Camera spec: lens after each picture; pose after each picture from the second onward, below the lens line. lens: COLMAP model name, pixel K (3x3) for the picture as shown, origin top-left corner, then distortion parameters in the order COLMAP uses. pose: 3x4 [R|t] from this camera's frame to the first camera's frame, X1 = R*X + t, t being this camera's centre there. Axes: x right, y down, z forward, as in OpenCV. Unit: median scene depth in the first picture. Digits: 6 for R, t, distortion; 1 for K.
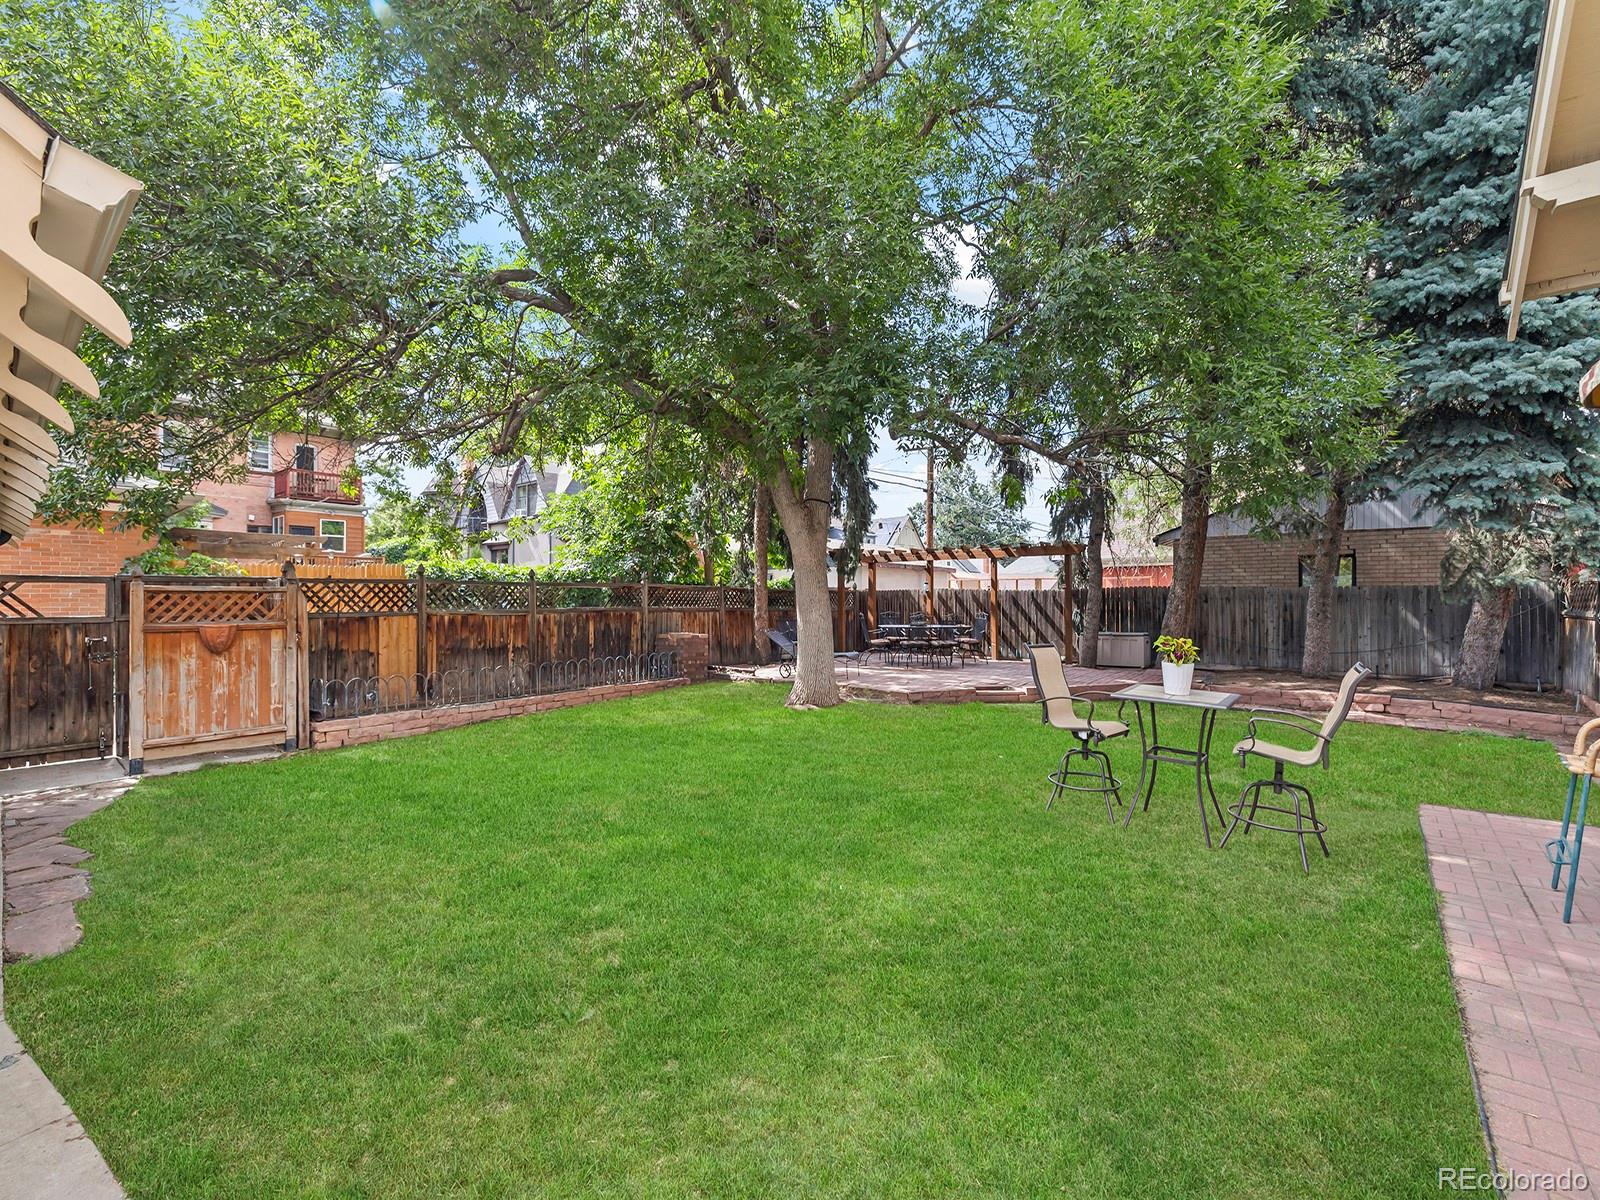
lens RADIAL K [[691.7, 0, 803.4], [0, 691.7, 594.0], [0, 0, 1]] dist [-0.001168, -0.000334]
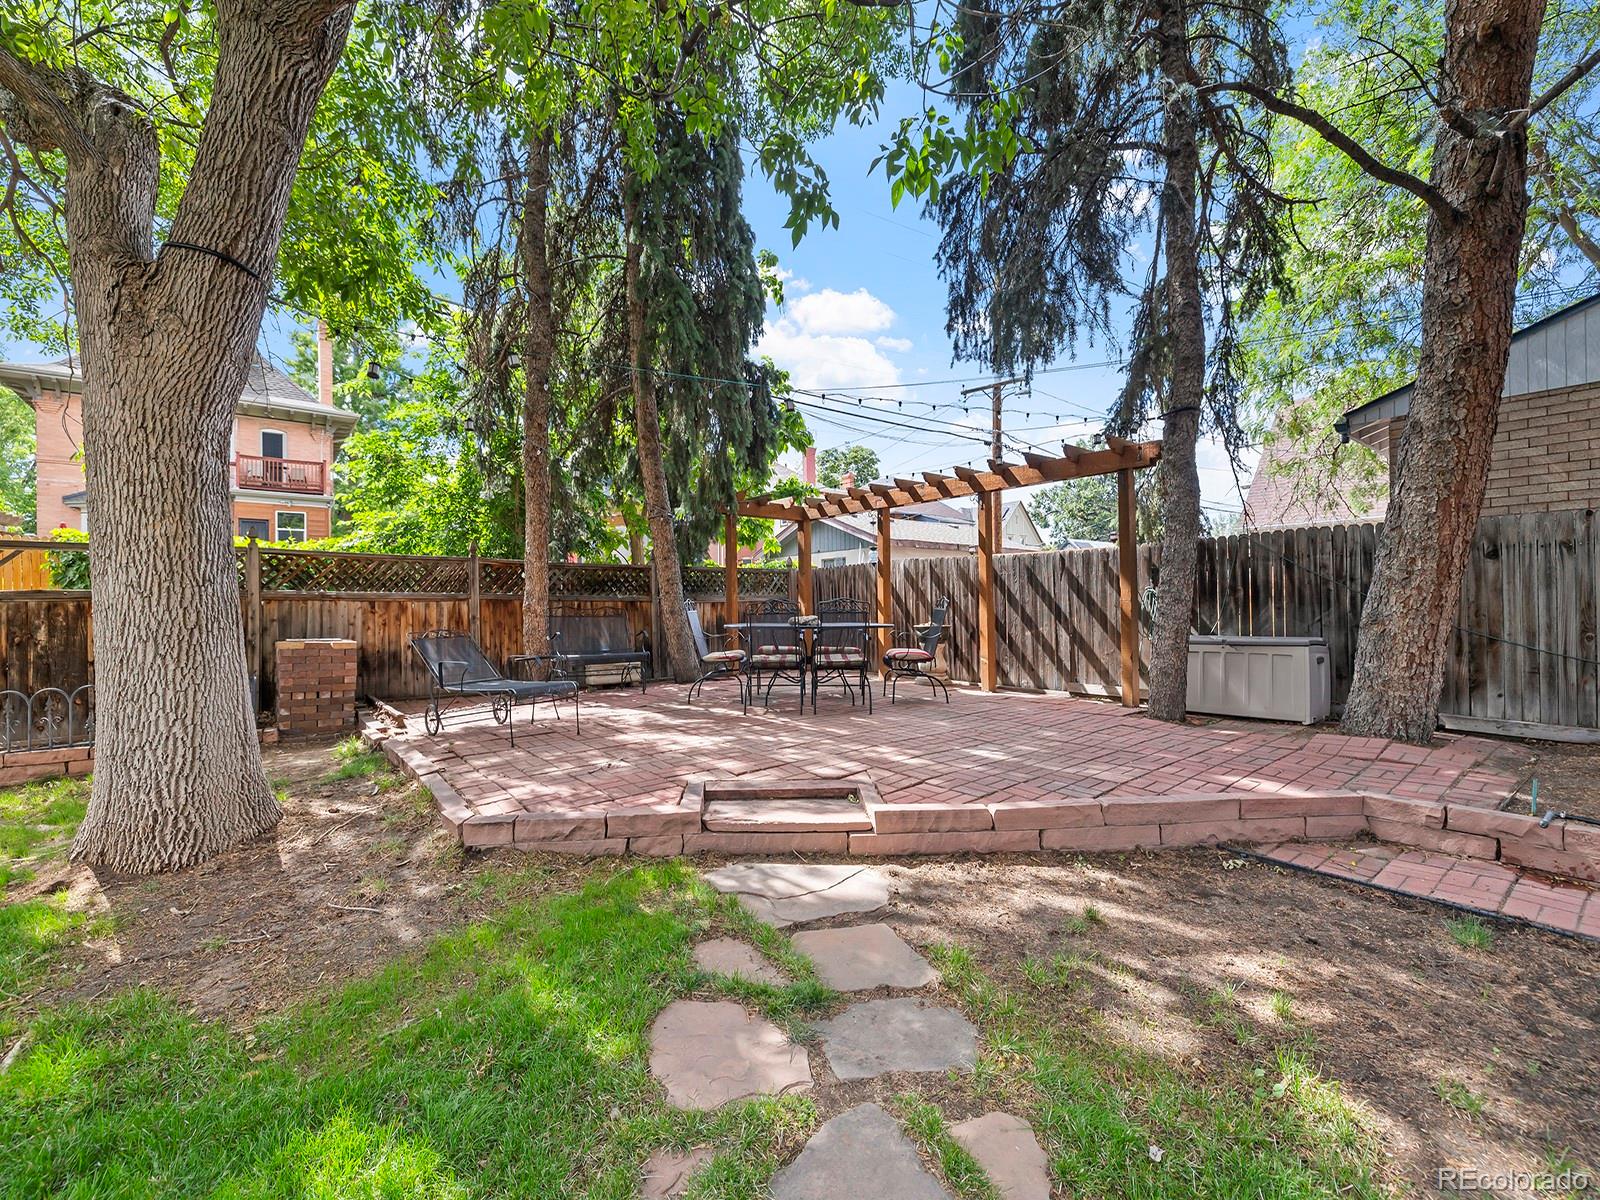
lens RADIAL K [[691.7, 0, 794.0], [0, 691.7, 606.3], [0, 0, 1]] dist [-0.001168, -0.000334]
pose [[0.977996, -0.011160, -0.208323, 0.244746], [0.013667, 0.999850, 0.010598, 0.025565], [0.208174, -0.013212, 0.978003, 0.470587]]
